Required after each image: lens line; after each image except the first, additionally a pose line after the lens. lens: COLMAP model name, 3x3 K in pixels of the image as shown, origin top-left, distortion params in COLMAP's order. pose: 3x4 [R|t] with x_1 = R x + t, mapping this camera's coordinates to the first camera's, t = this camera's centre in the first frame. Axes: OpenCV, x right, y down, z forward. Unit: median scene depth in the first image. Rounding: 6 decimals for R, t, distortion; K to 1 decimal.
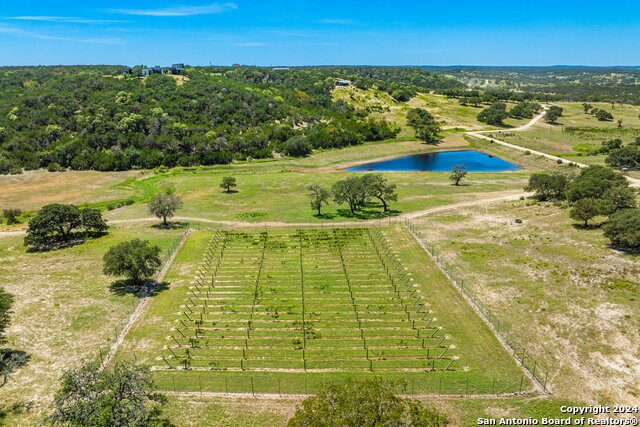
lens RADIAL K [[444.5, 0, 320.0], [0, 444.5, 213.5], [0, 0, 1]] dist [-0.033447, -0.003174]
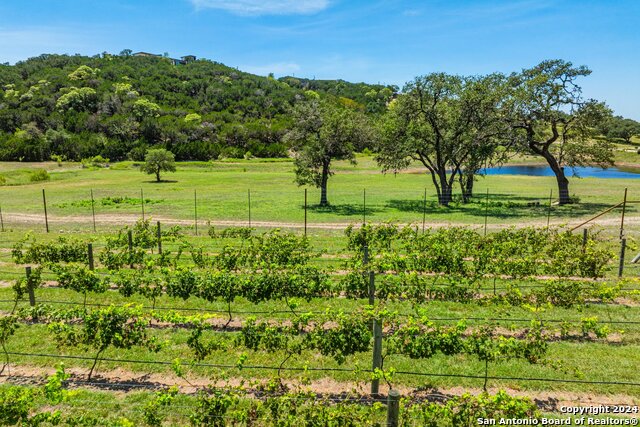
lens RADIAL K [[444.5, 0, 320.0], [0, 444.5, 213.5], [0, 0, 1]] dist [-0.033447, -0.003174]
pose [[0.991927, 0.031749, -0.122775, 0.019056], [-0.046359, 0.991927, -0.118037, 0.025645], [0.118036, 0.122775, 0.985390, 0.449722]]
